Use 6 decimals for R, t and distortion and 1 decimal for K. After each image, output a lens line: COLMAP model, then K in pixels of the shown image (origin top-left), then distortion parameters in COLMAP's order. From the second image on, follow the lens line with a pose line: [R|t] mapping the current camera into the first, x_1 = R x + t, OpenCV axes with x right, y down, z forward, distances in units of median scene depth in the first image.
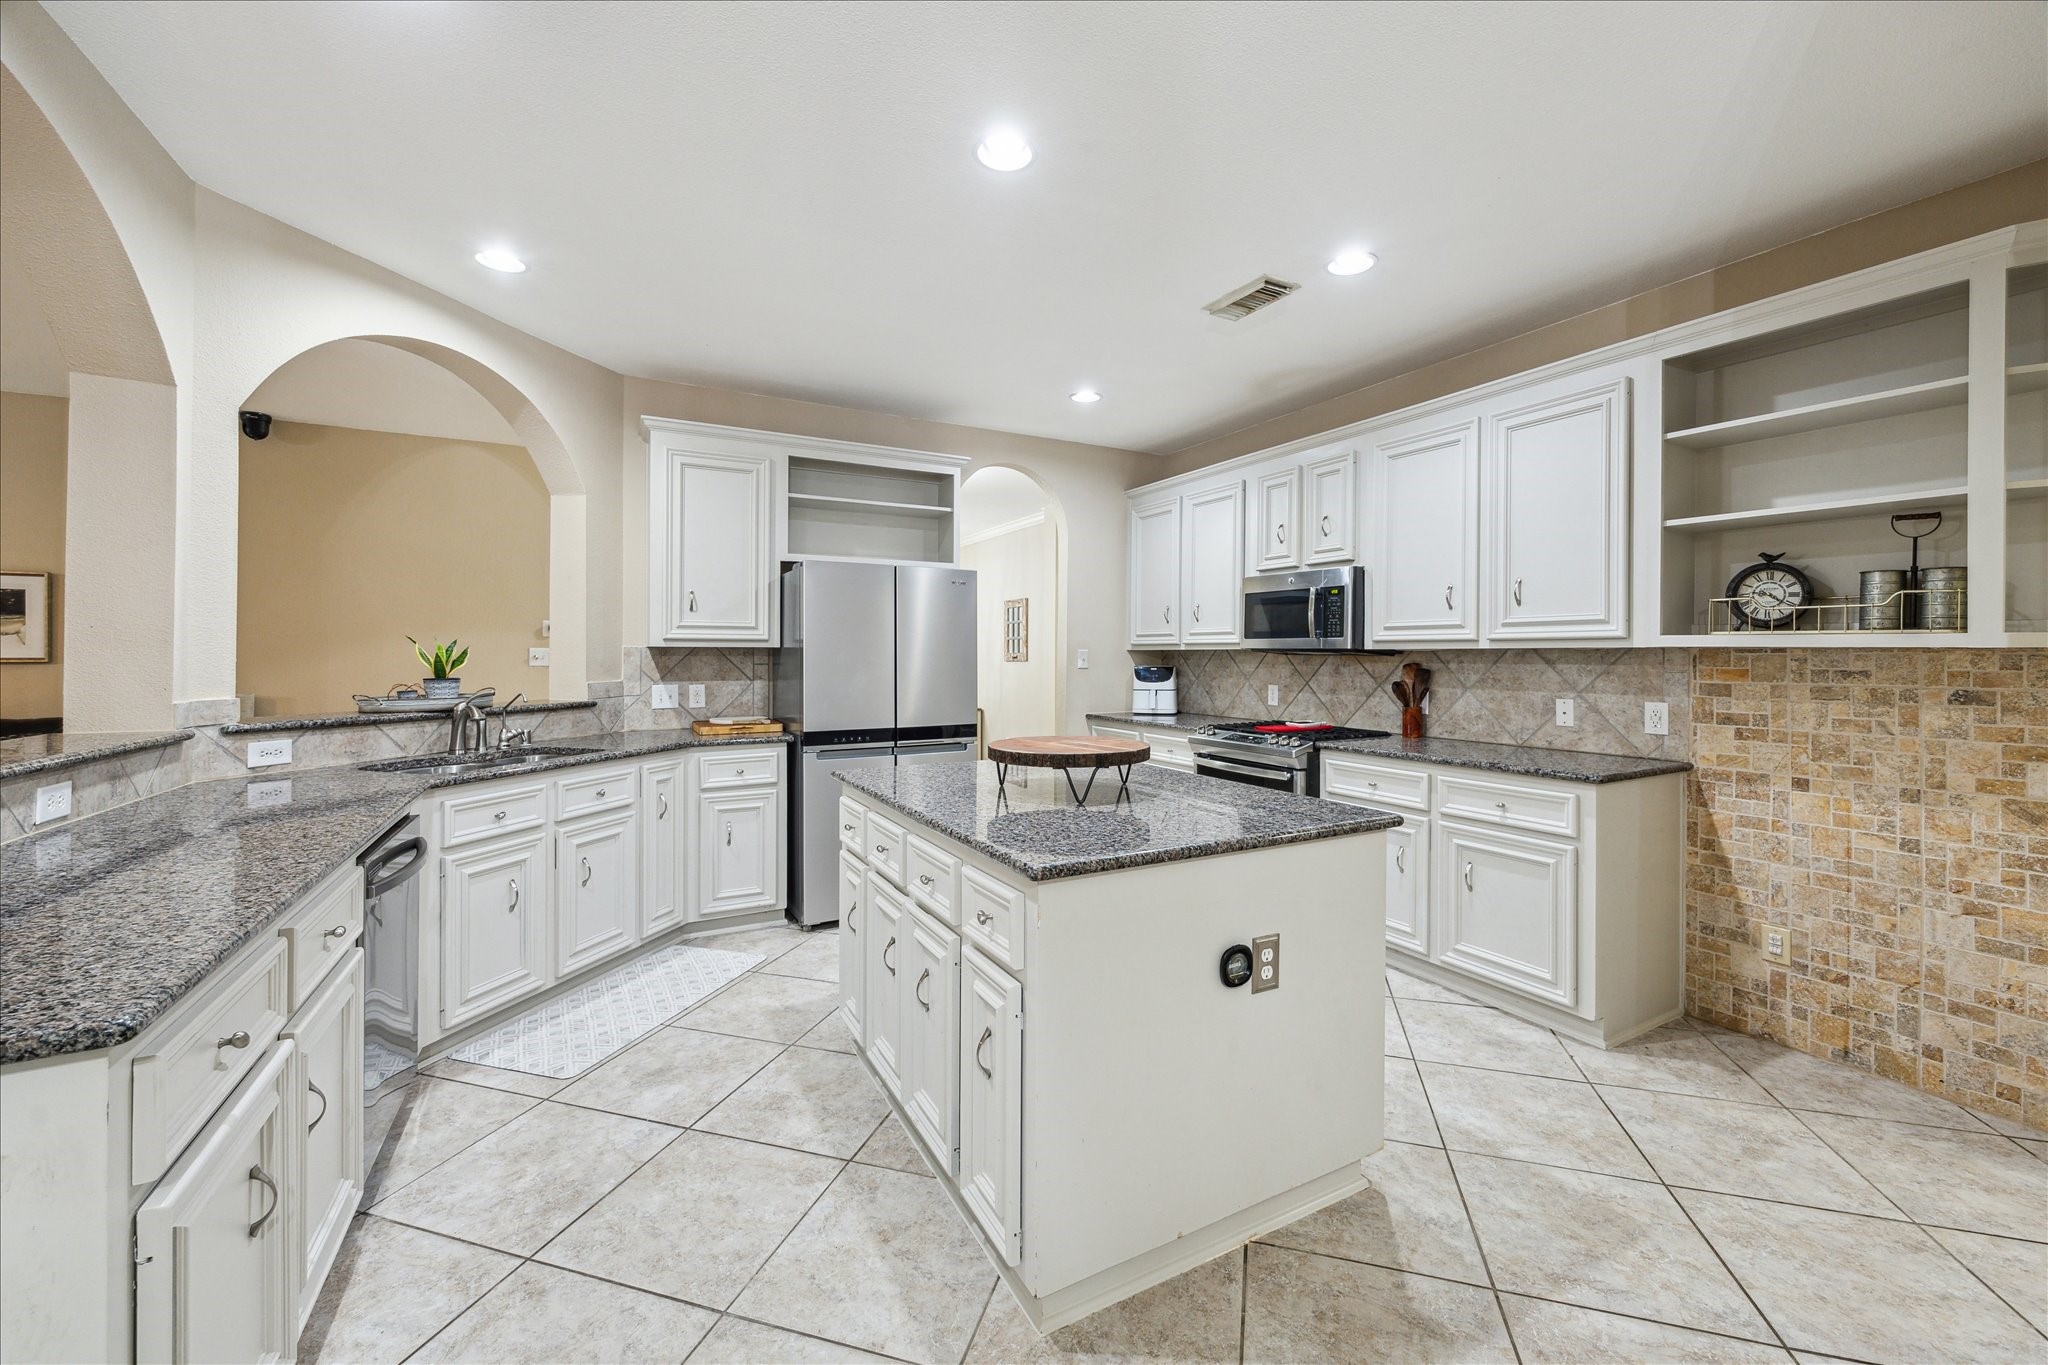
lens RADIAL K [[815.7, 0, 1035.3], [0, 815.7, 658.5], [0, 0, 1]] dist [-0.004266, 0.000523]
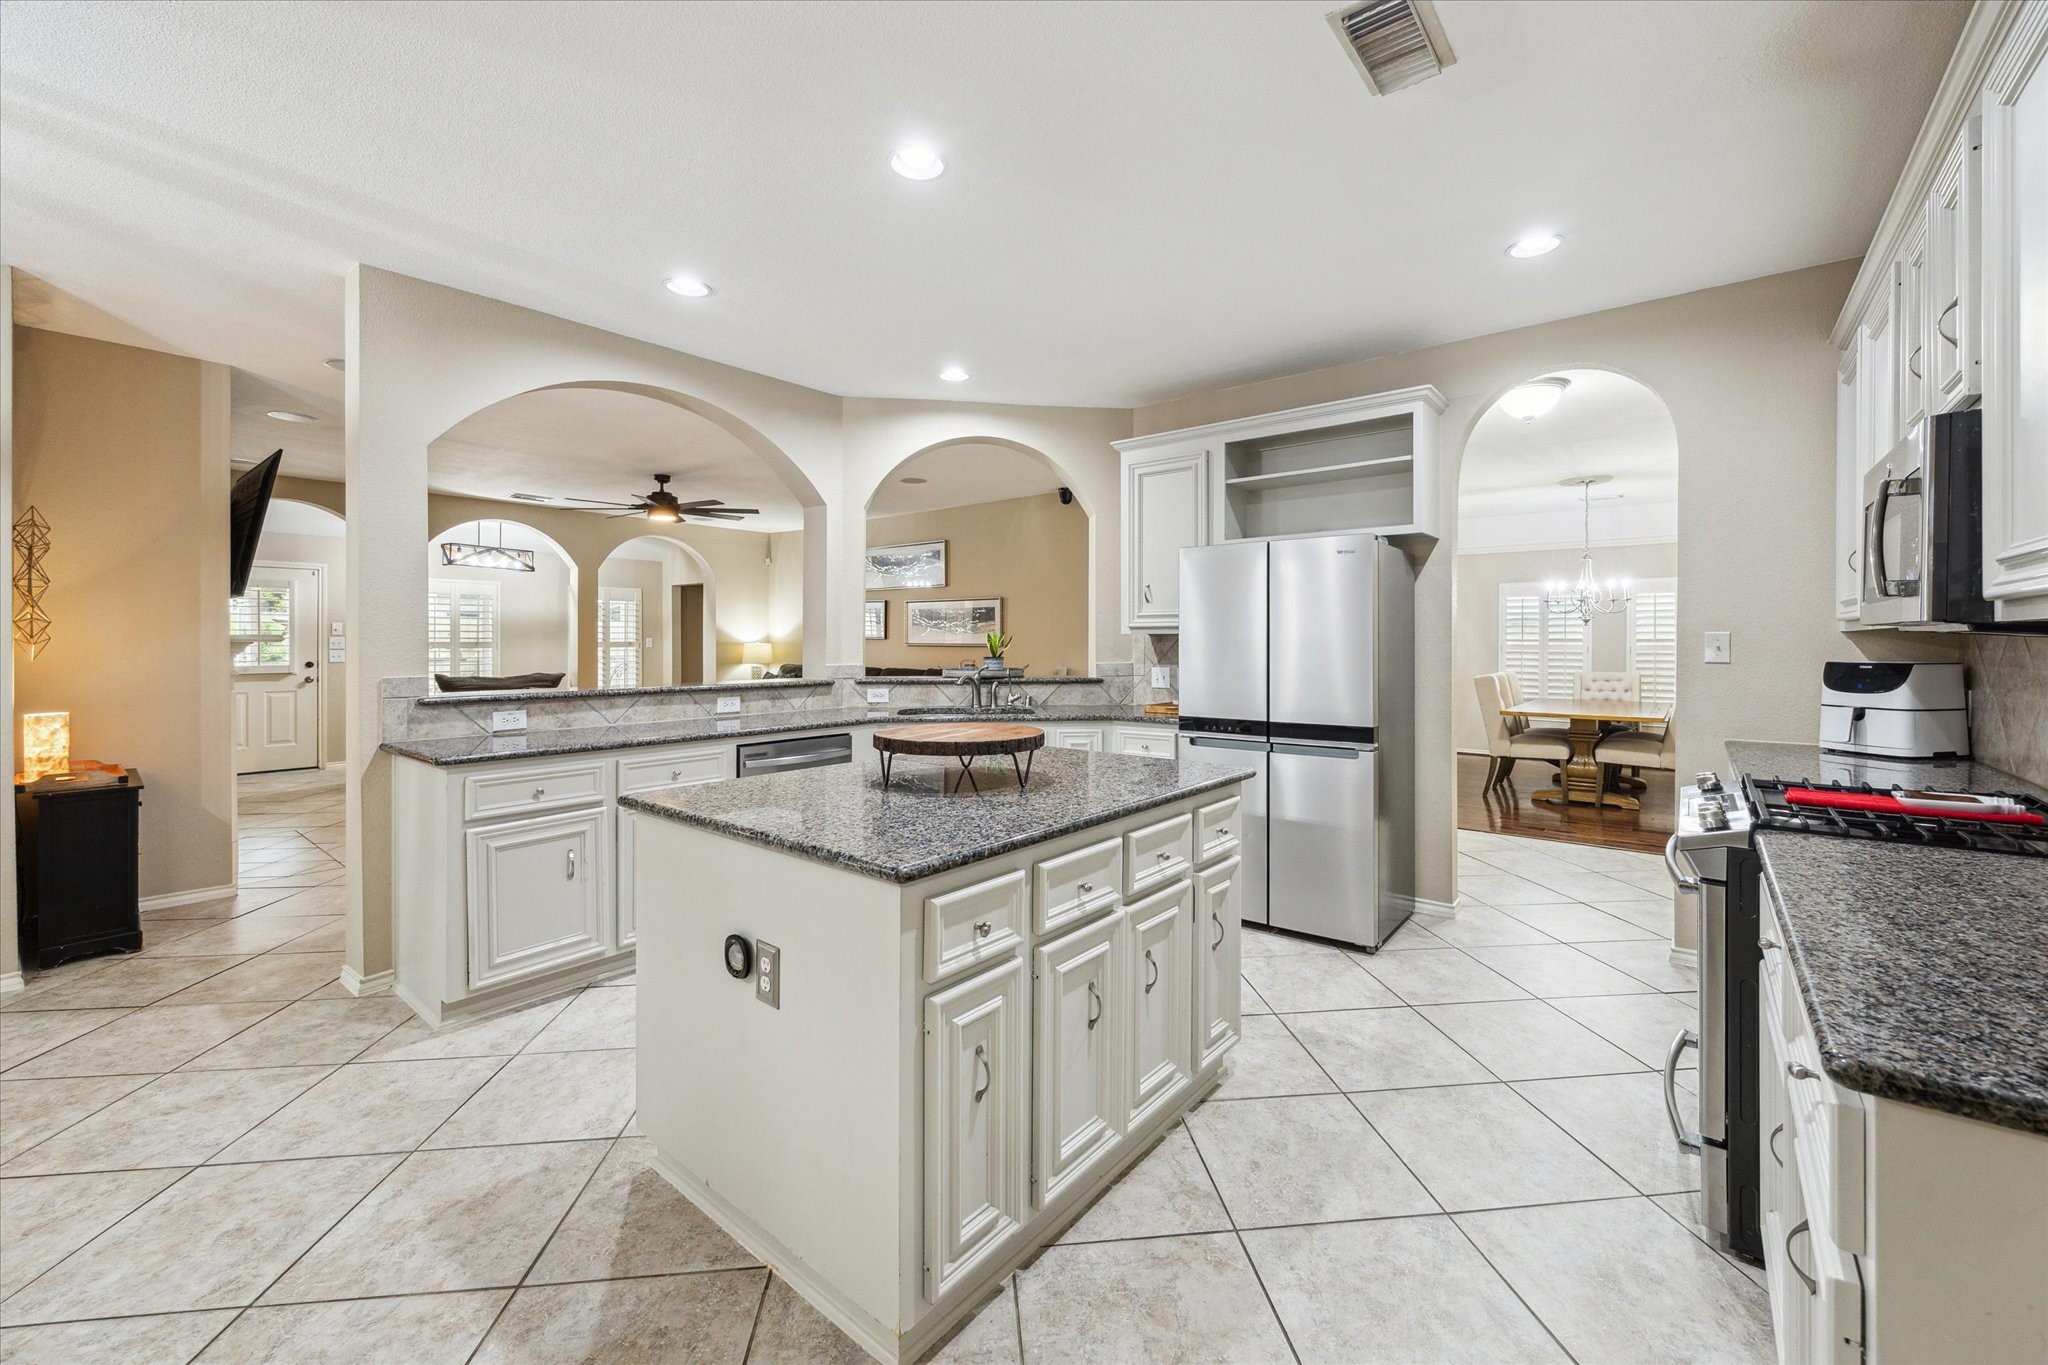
lens RADIAL K [[815.7, 0, 1032.5], [0, 815.7, 637.9], [0, 0, 1]] dist [-0.004266, 0.000523]
pose [[0.378197, -0.005565, -0.925708, 0.578664], [-0.004930, 0.999956, -0.008026, 0.001160], [0.925712, 0.007599, 0.378153, 0.429562]]
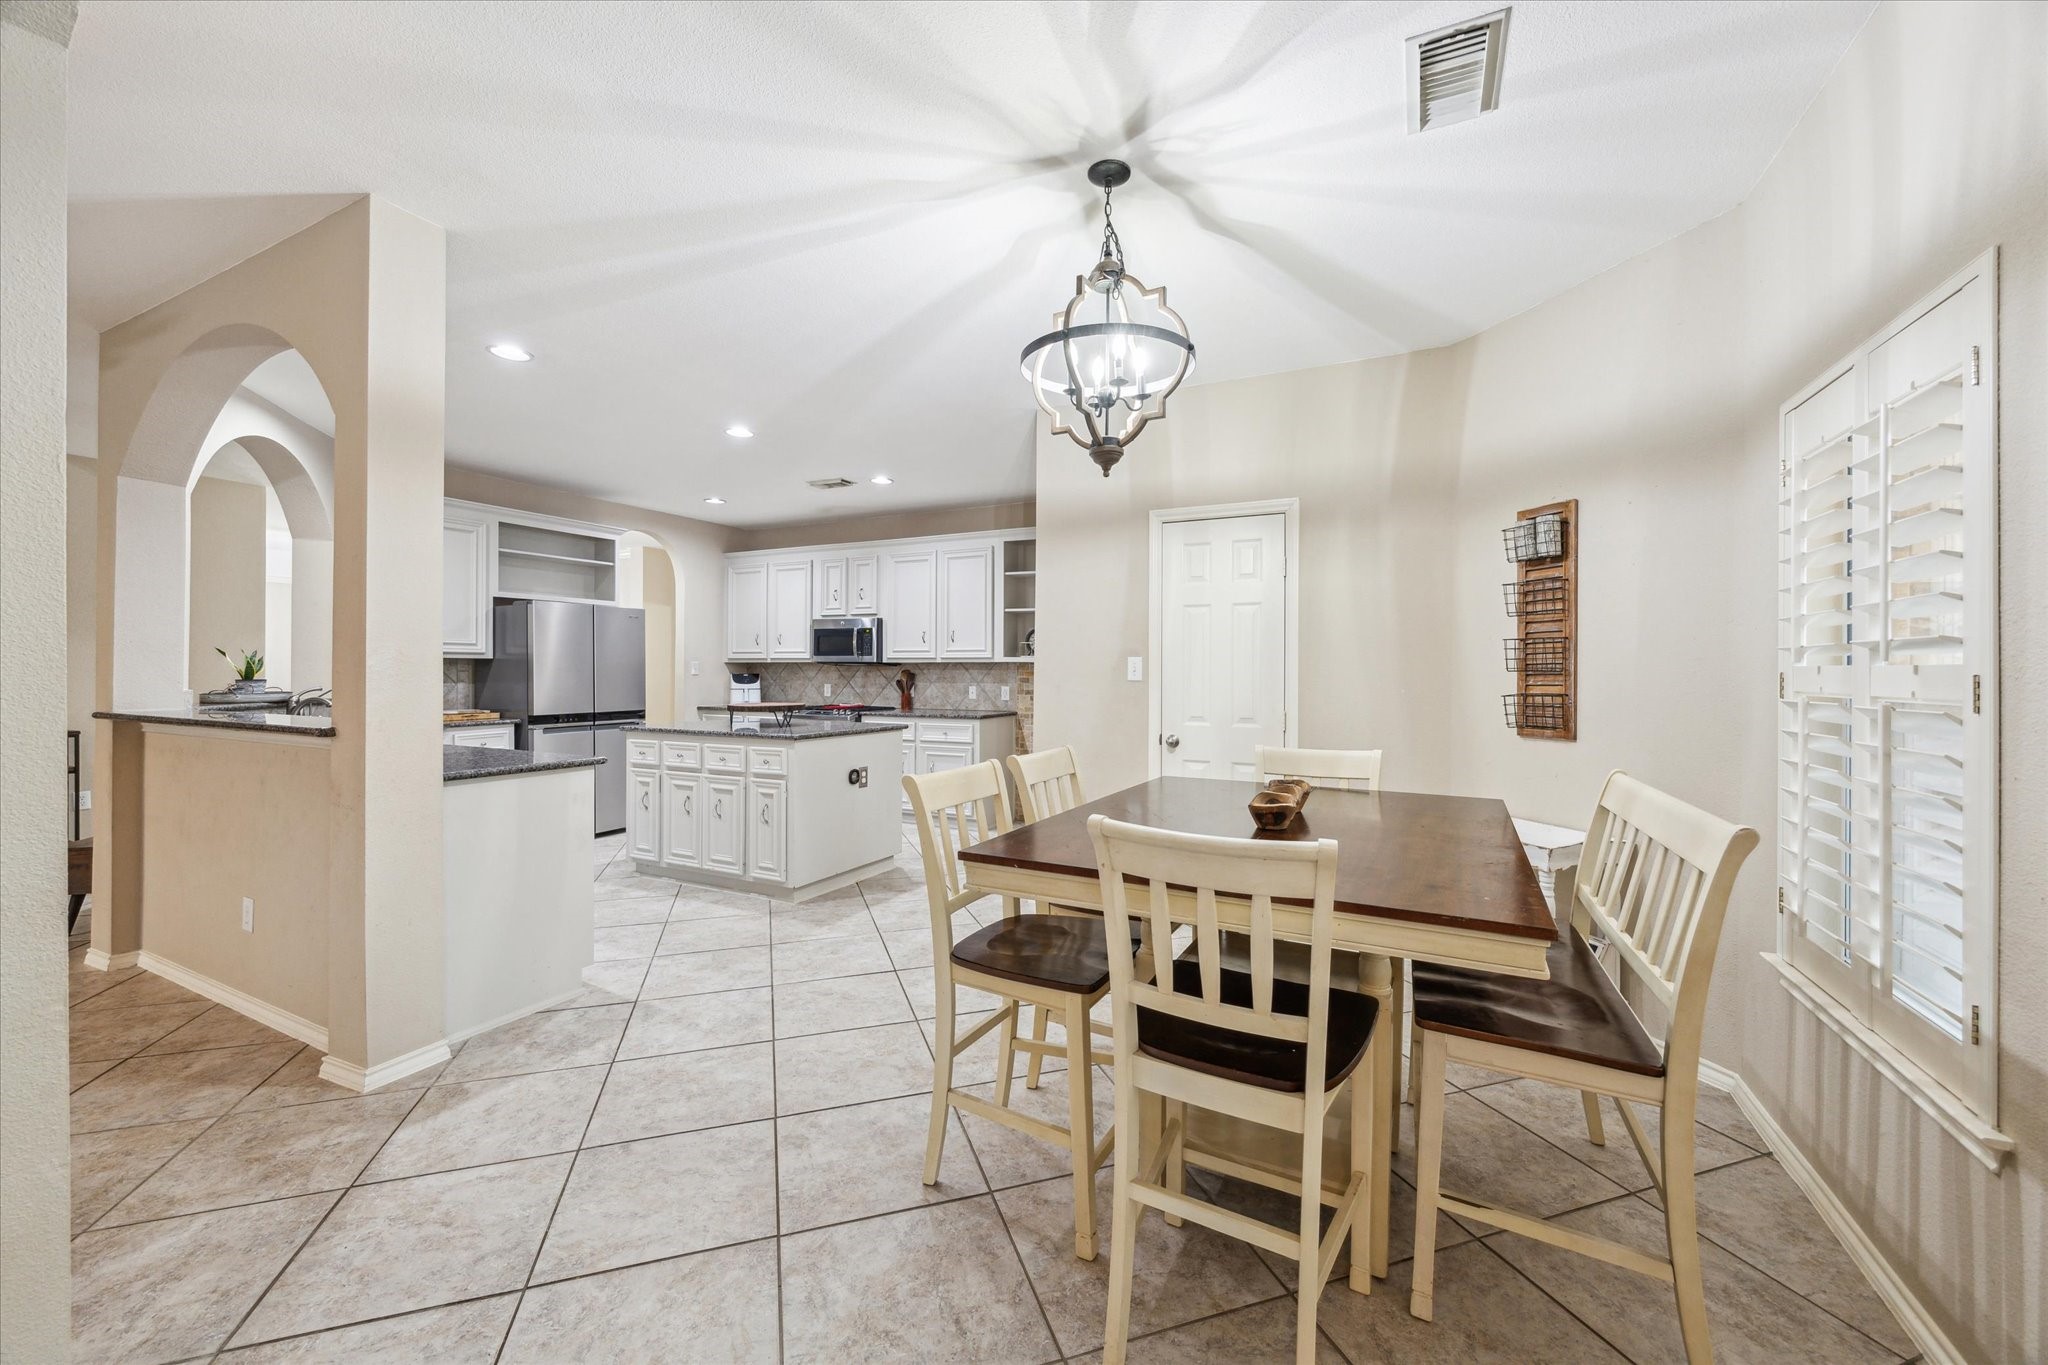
lens RADIAL K [[815.7, 0, 1028.0], [0, 815.7, 673.8], [0, 0, 1]] dist [-0.004266, 0.000523]
pose [[0.825743, -0.000913, 0.564046, -0.367844], [0.000847, 1.000000, 0.000379, 0.014281], [-0.564046, 0.000165, 0.825743, -0.717092]]
